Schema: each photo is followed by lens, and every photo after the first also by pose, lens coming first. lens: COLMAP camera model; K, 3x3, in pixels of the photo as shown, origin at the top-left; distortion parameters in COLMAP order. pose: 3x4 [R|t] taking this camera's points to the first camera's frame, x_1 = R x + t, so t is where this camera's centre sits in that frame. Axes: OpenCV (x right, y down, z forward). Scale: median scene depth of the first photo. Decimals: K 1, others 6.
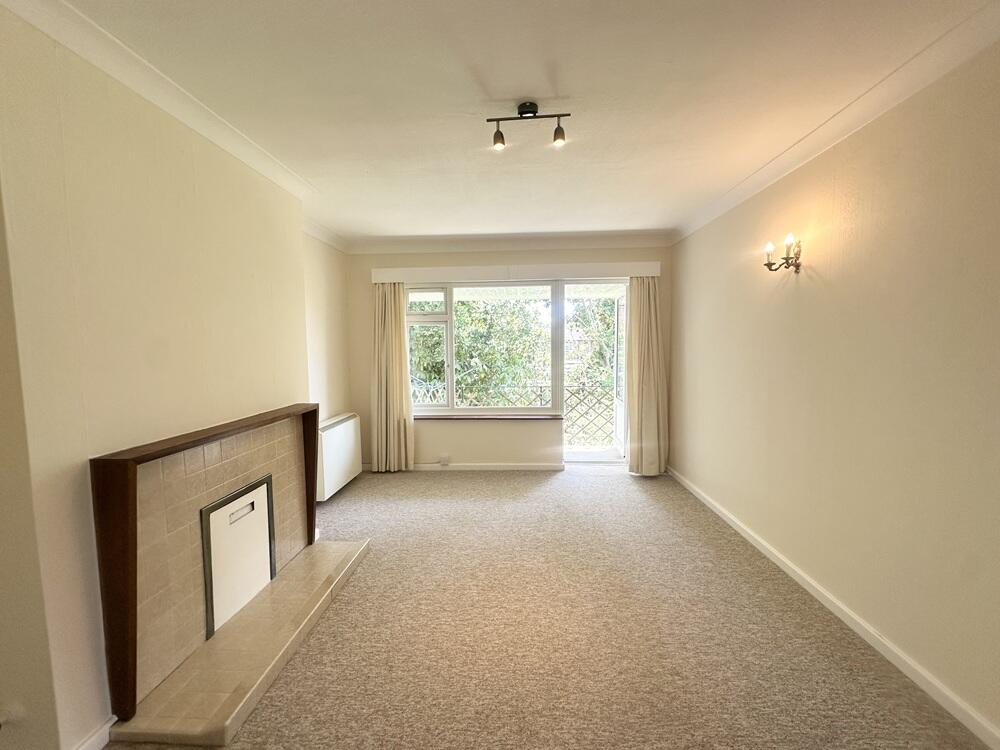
lens RADIAL K [[396.9, 0, 500.0], [0, 396.9, 375.0], [0, 0, 1]] dist [-0.002763, 0.000214]
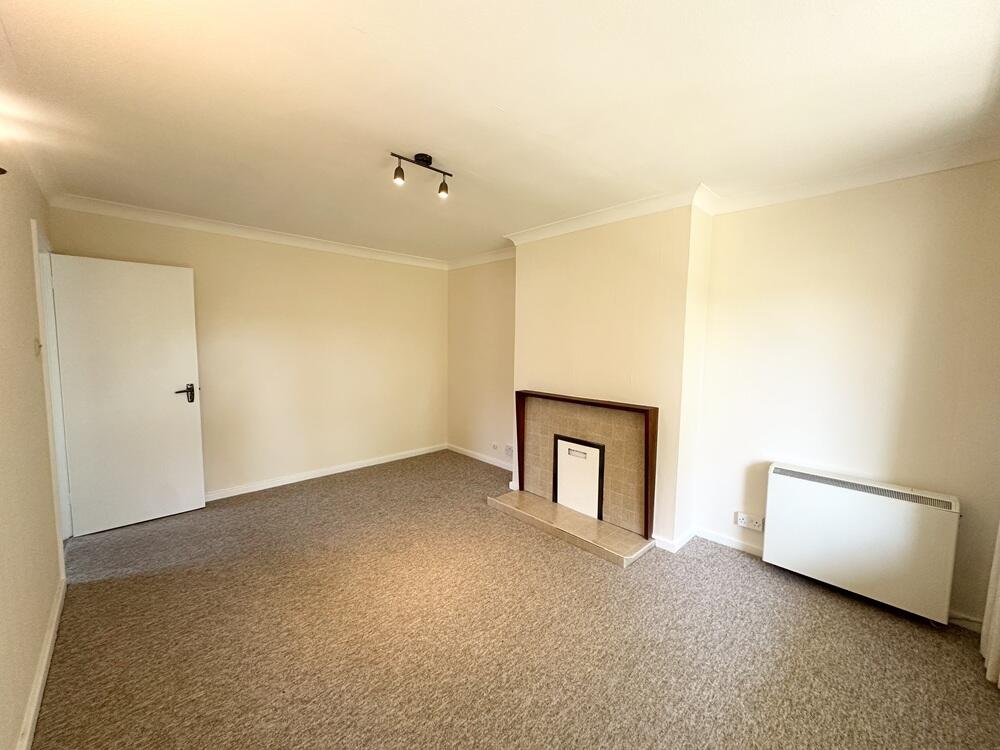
lens RADIAL K [[396.9, 0, 500.0], [0, 396.9, 375.0], [0, 0, 1]] dist [-0.002763, 0.000214]
pose [[-0.689749, 0.063343, -0.721273, 0.669948], [-0.063275, 0.987082, 0.147195, -0.177054], [0.721279, 0.147166, -0.676830, 1.702177]]
